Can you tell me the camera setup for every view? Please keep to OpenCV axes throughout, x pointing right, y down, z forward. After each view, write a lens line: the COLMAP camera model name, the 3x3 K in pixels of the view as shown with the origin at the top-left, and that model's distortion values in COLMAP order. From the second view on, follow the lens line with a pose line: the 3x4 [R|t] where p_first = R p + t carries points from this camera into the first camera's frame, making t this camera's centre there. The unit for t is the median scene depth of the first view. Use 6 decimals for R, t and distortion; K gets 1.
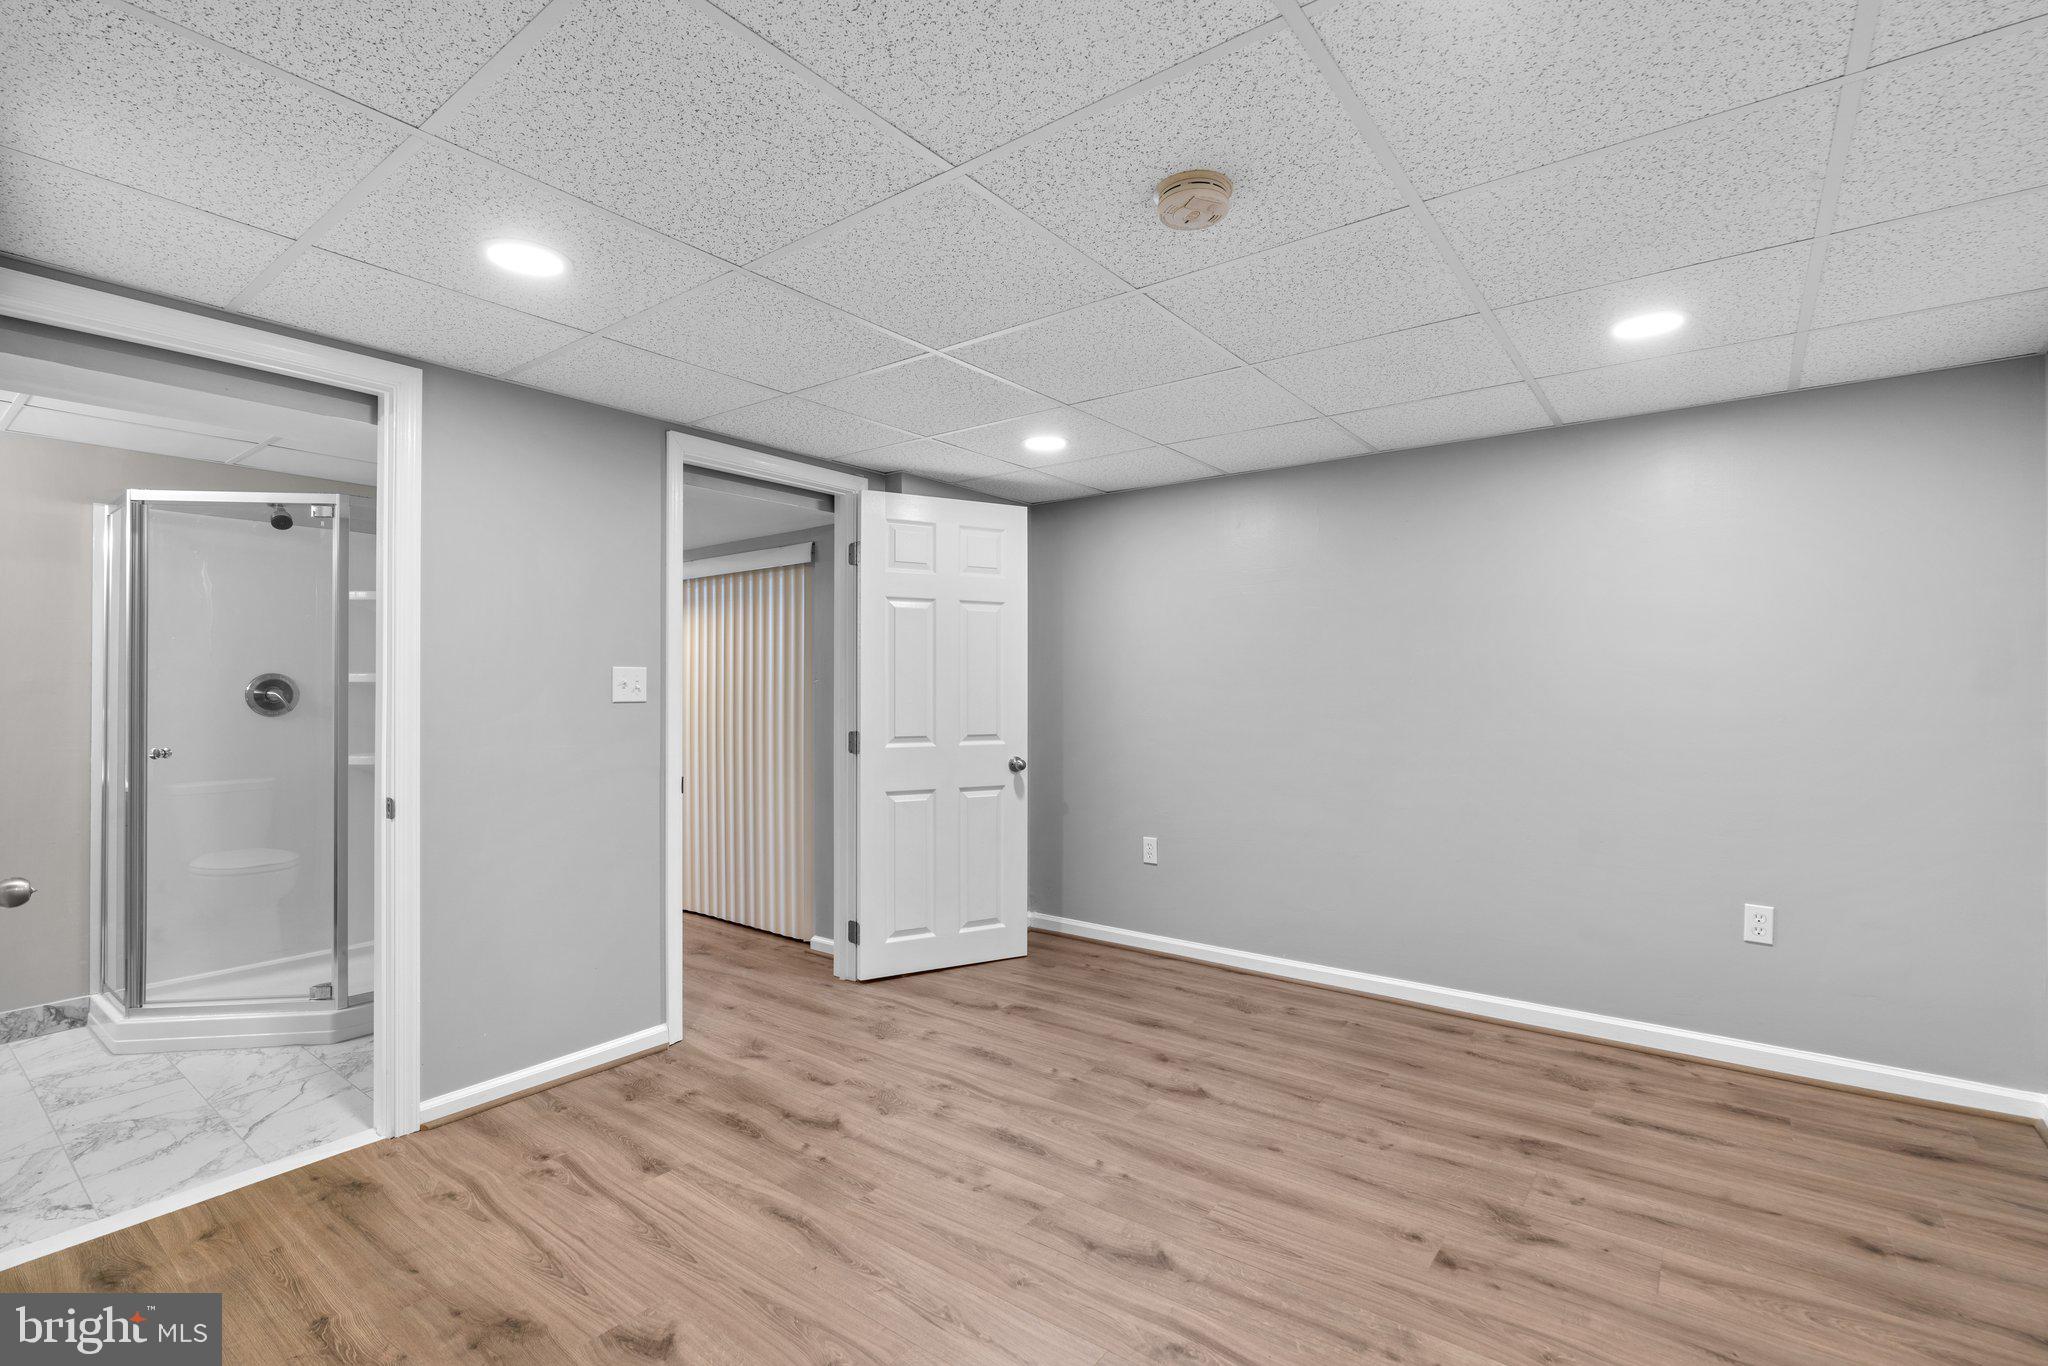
lens RADIAL K [[931.4, 0, 1029.8], [0, 931.4, 687.0], [0, 0, 1]] dist [-0.004322, 0.000826]
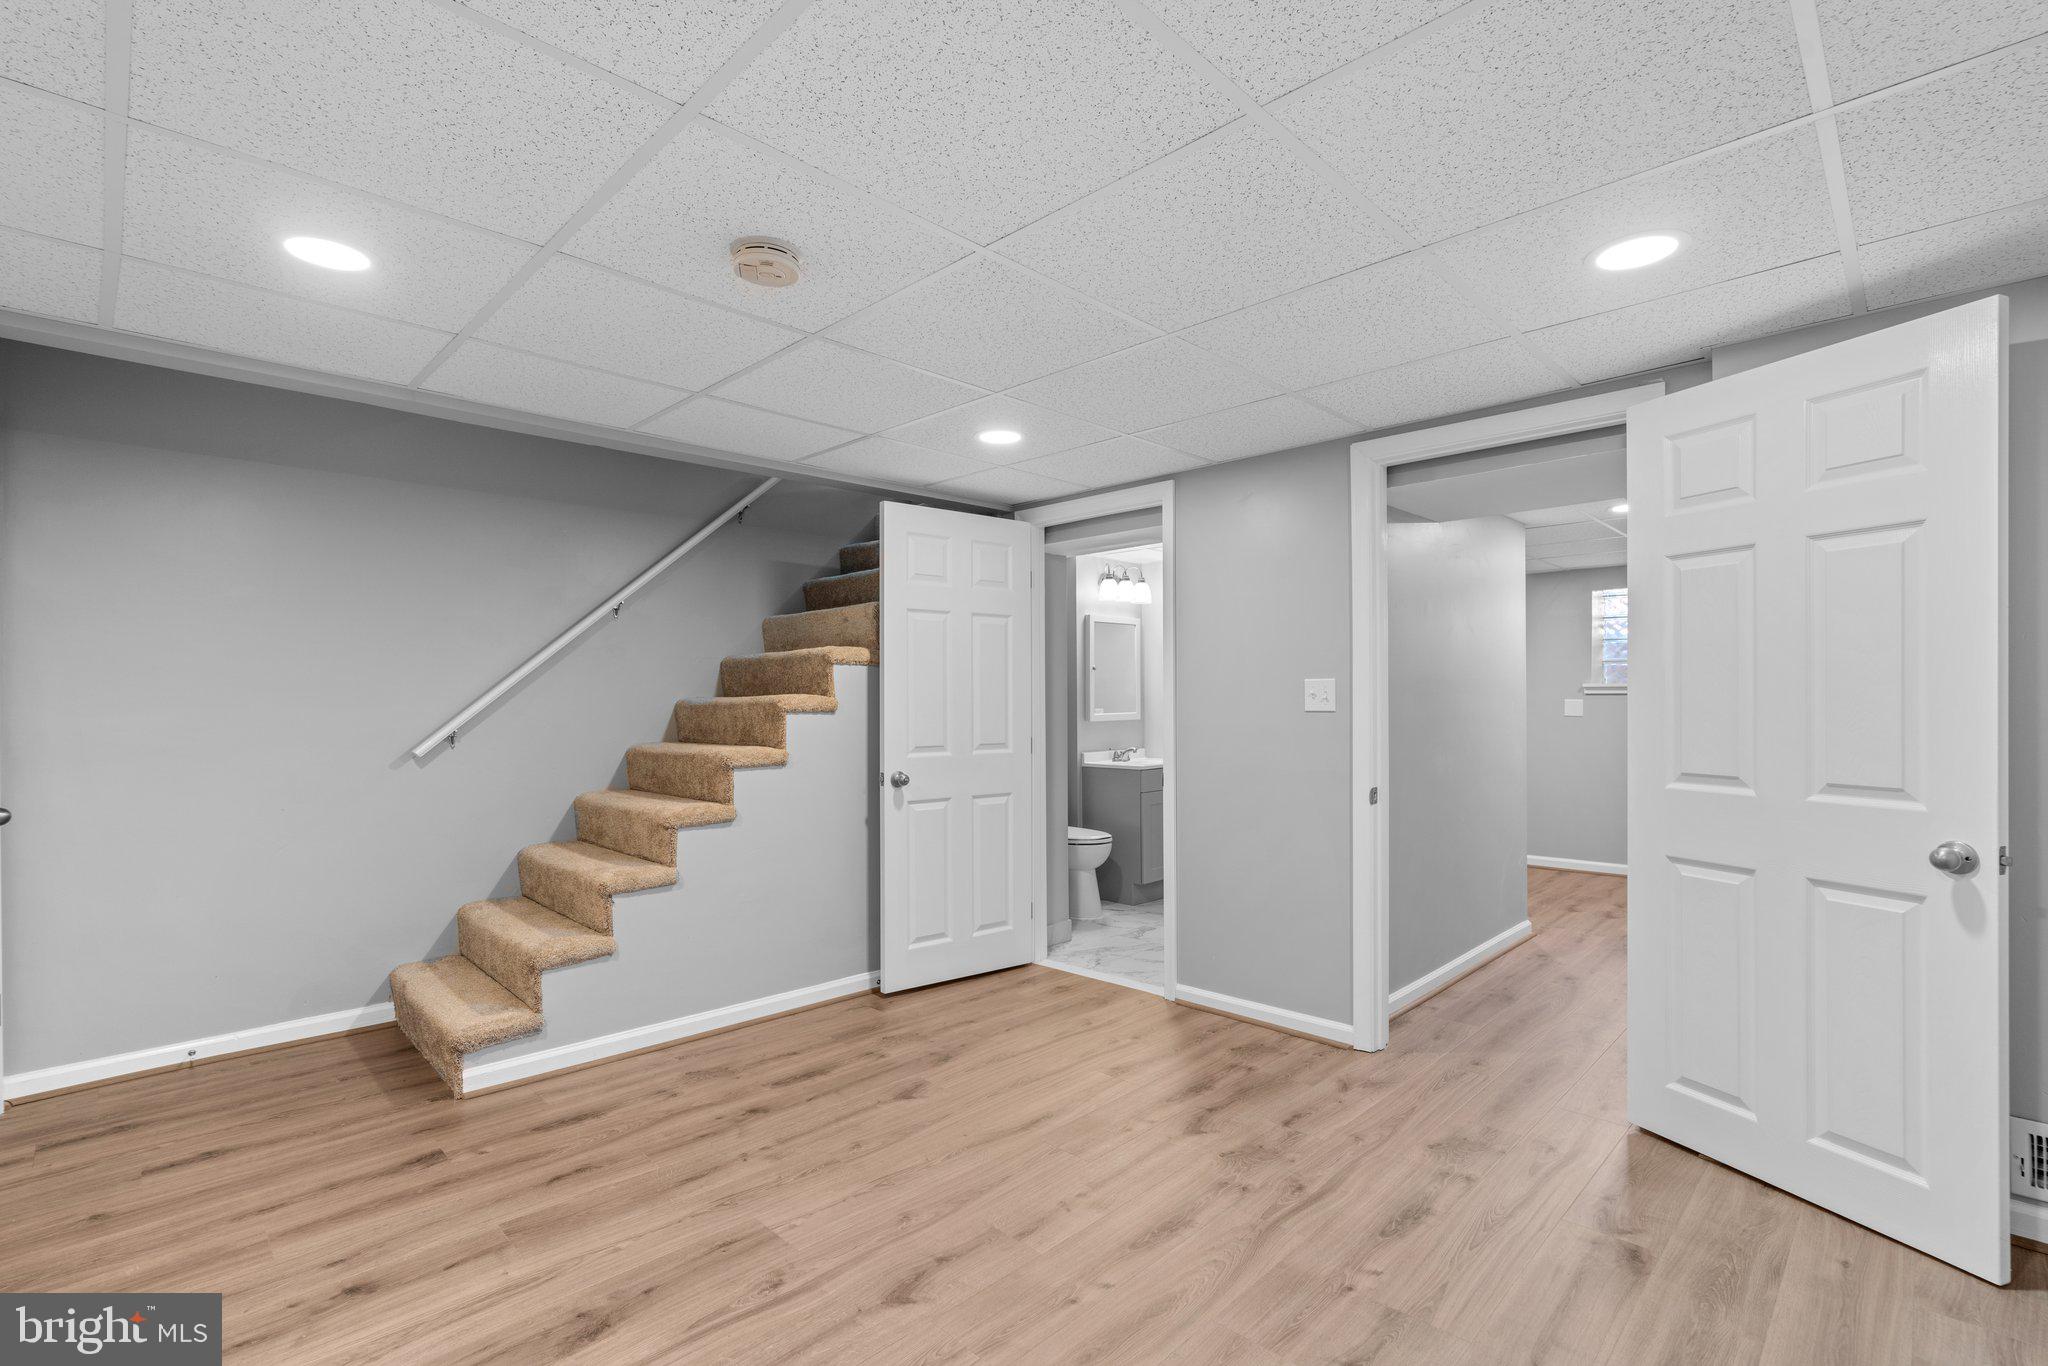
lens RADIAL K [[922.8, 0, 1023.5], [0, 922.8, 702.4], [0, 0, 1]] dist [-0.005087, 0.000813]
pose [[-0.127974, 0.005880, -0.991760, 0.696445], [0.008438, 0.999953, 0.004840, -0.002227], [0.991742, -0.007750, -0.128018, 0.819416]]
